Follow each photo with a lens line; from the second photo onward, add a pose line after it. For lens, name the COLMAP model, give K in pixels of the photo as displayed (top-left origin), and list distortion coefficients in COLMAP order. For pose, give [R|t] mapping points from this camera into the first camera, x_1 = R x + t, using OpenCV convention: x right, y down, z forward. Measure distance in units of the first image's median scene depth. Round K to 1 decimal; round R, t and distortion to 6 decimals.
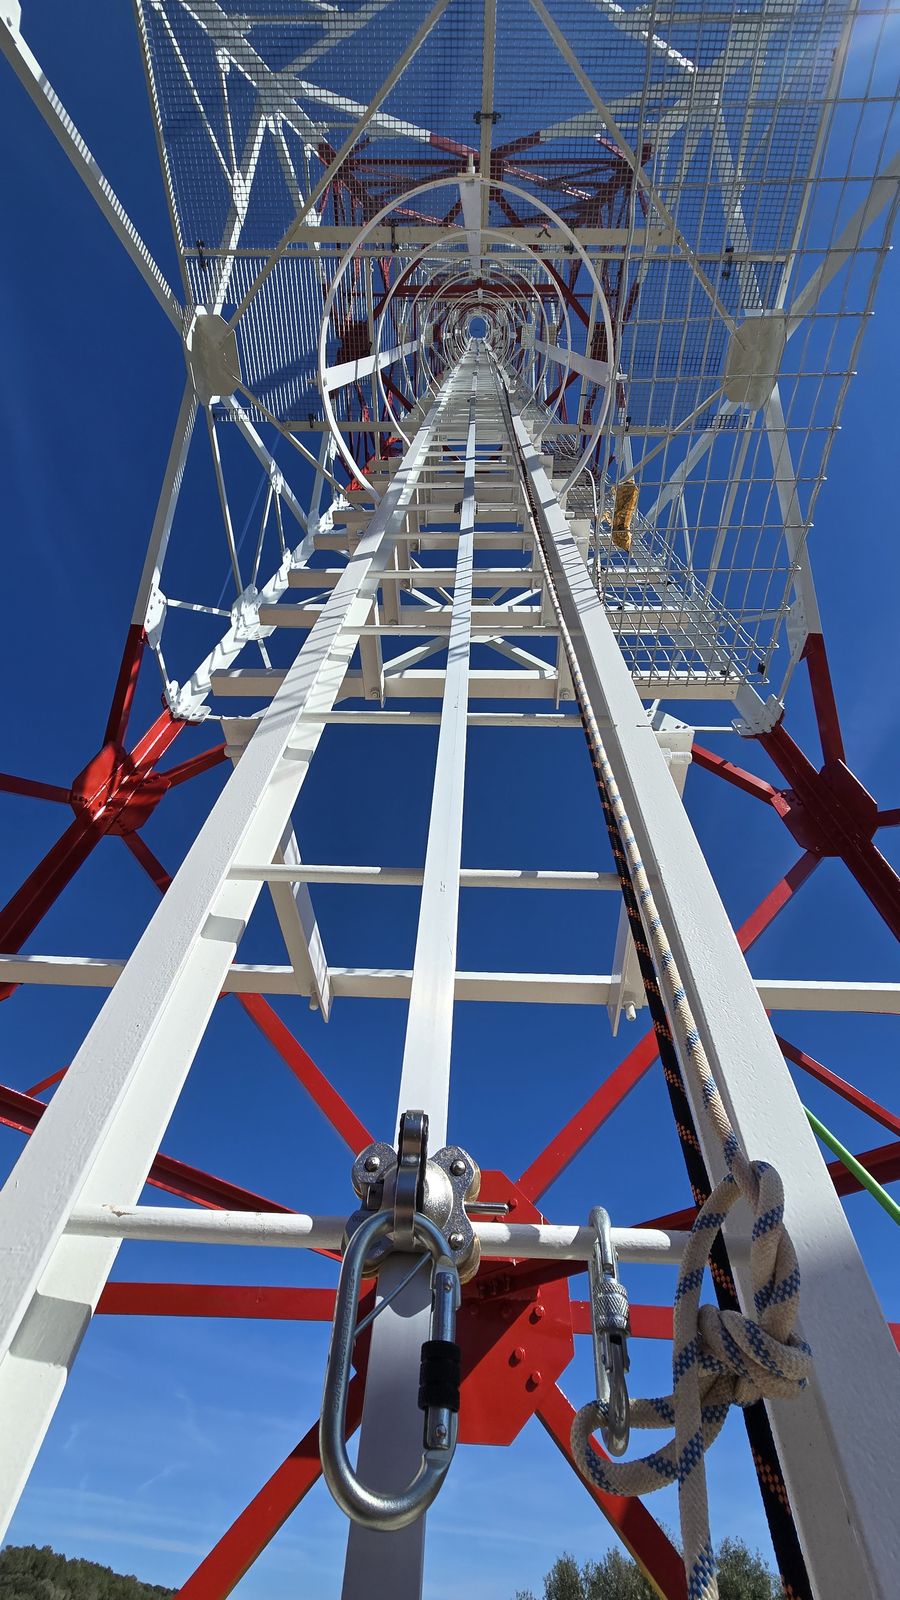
lens RADIAL K [[654.8, 0, 445.1], [0, 654.8, 795.8], [0, 0, 1]] dist [-0.000985, 0.000141]
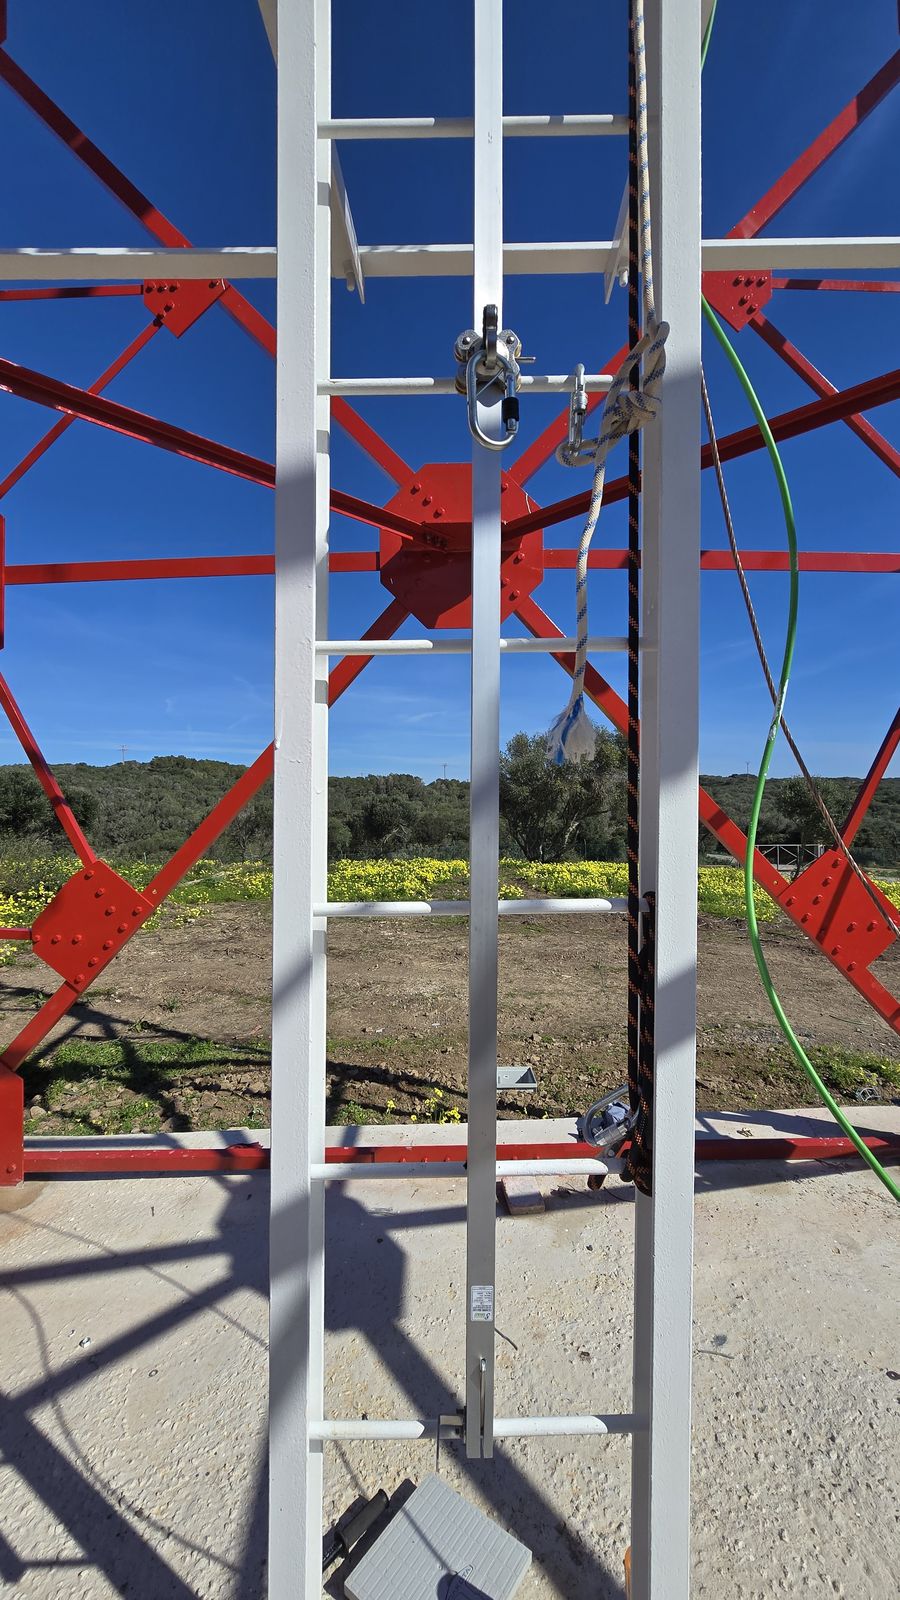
lens RADIAL K [[654.8, 0, 445.1], [0, 654.8, 795.8], [0, 0, 1]] dist [-0.000985, 0.000141]
pose [[0.998568, -0.053413, 0.002897, -0.241739], [0.029559, 0.596135, 0.802340, -0.185072], [-0.044582, -0.801105, 0.596861, -1.185380]]
